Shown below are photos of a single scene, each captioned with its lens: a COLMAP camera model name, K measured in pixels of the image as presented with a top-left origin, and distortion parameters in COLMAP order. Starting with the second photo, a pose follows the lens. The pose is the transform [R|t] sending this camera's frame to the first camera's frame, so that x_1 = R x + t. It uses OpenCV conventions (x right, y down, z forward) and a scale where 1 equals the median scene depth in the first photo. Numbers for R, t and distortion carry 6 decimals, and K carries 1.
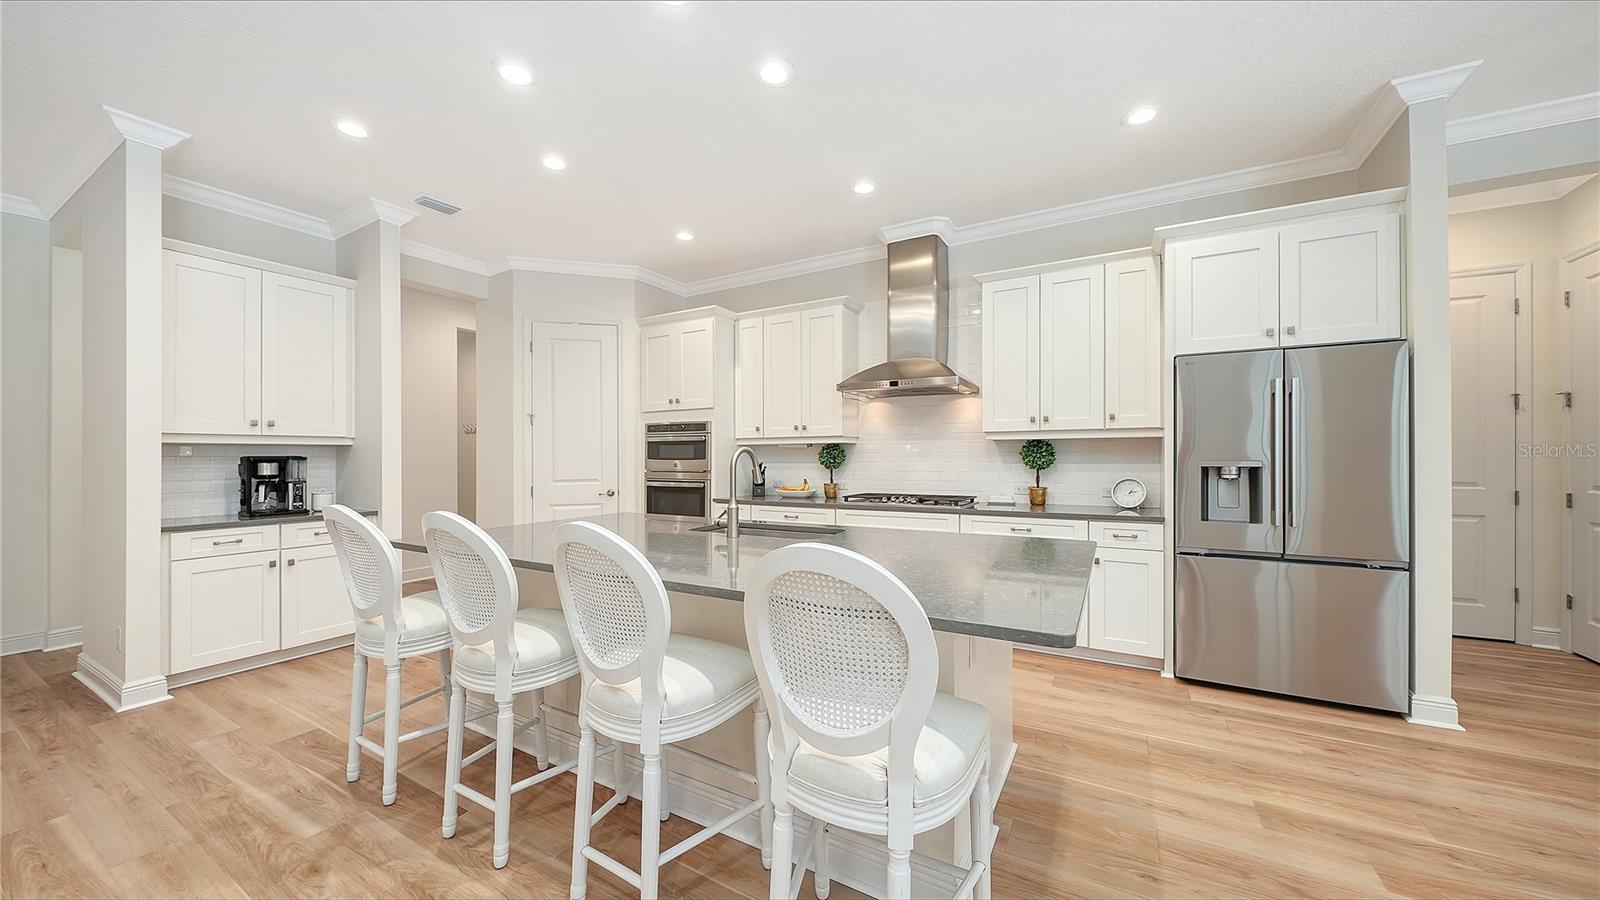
lens RADIAL K [[558.2, 0, 805.1], [0, 558.2, 457.1], [0, 0, 1]] dist [-0.000848, -0.000374]
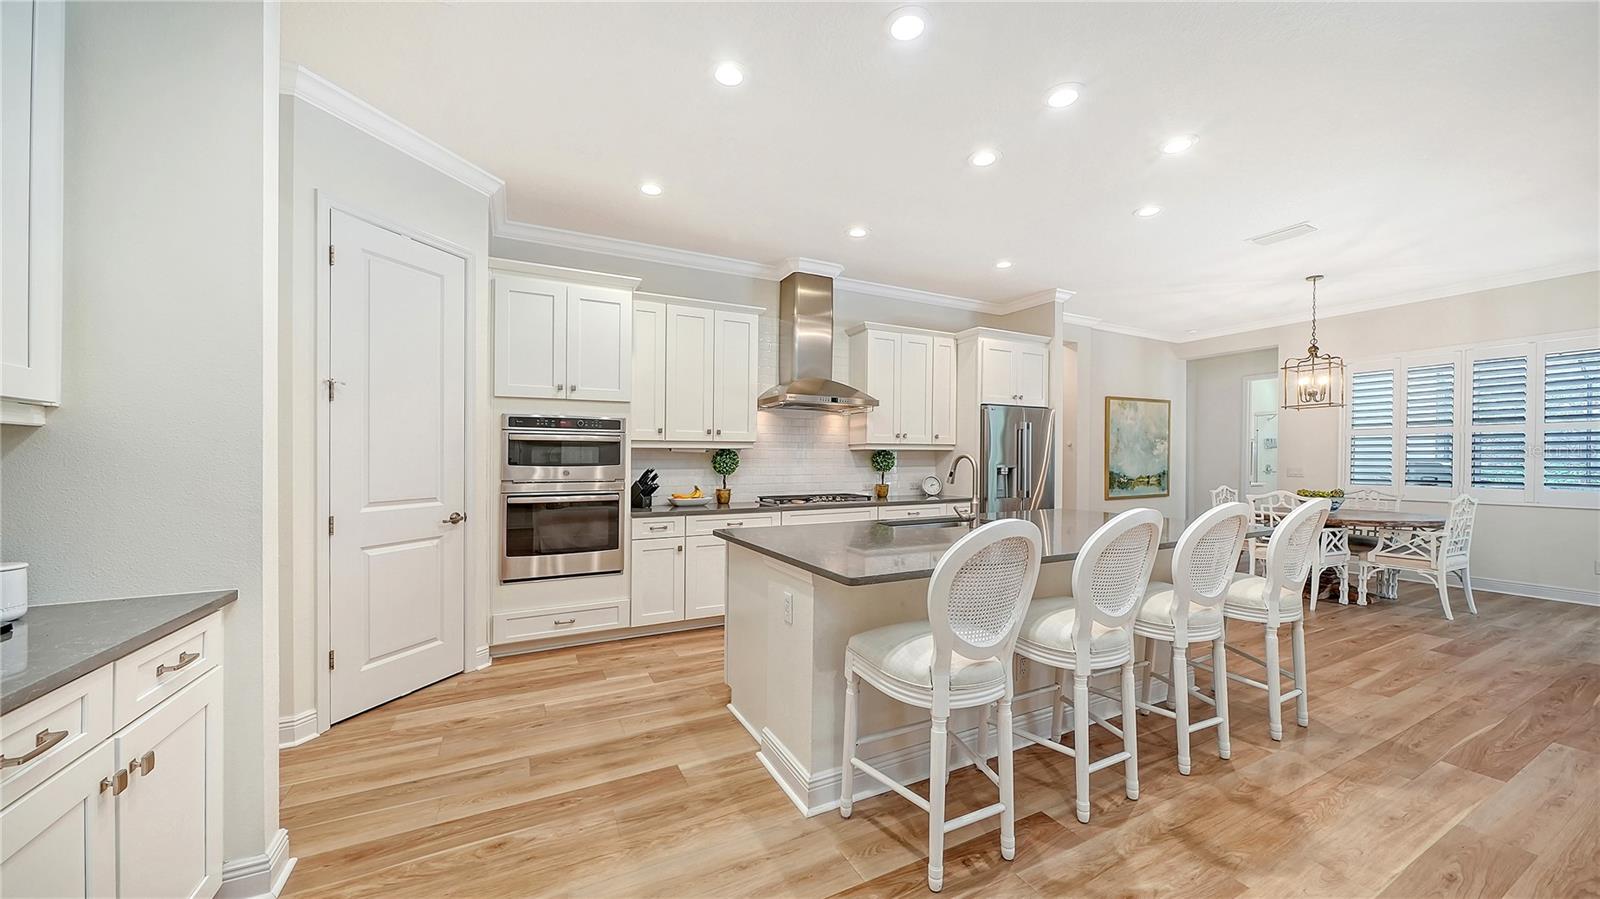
lens RADIAL K [[555.7, 0, 798.7], [0, 555.7, 467.8], [0, 0, 1]] dist [-0.001298, -0.000169]
pose [[0.557421, -0.007969, 0.830192, -0.817642], [-0.000137, 0.999953, 0.009690, 0.000154], [-0.830230, -0.005515, 0.557393, 0.393025]]
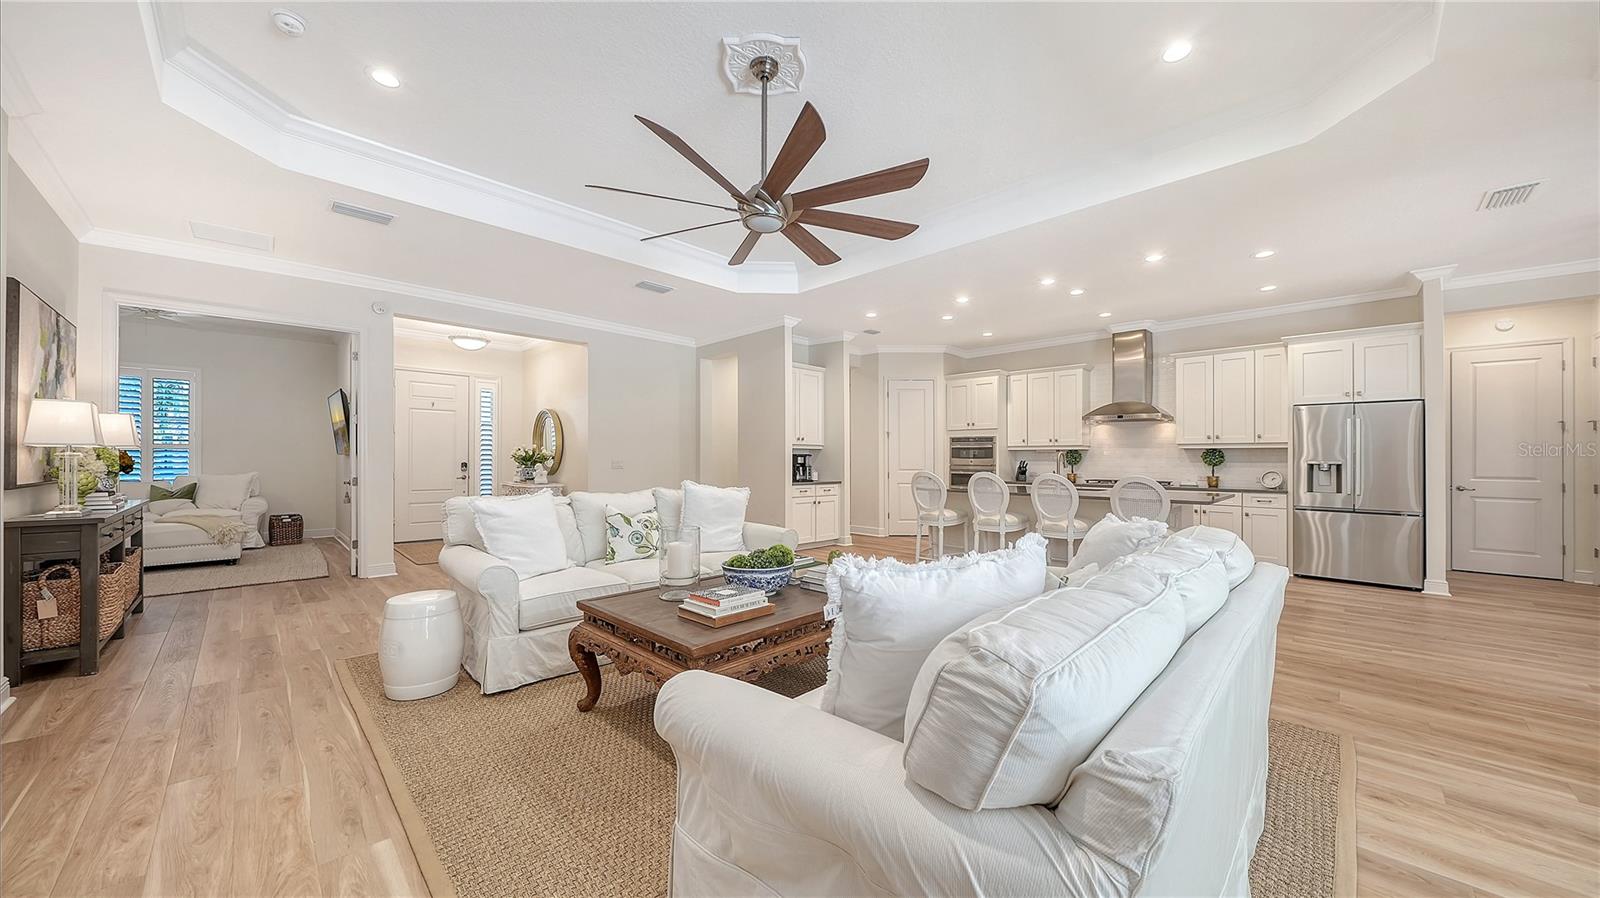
lens RADIAL K [[558.2, 0, 805.1], [0, 558.2, 456.1], [0, 0, 1]] dist [-0.000848, -0.000374]
pose [[0.963802, 0.009121, -0.266463, -0.321153], [-0.010927, 0.999926, -0.005294, 0.014718], [0.266395, 0.008014, 0.963831, -0.949318]]
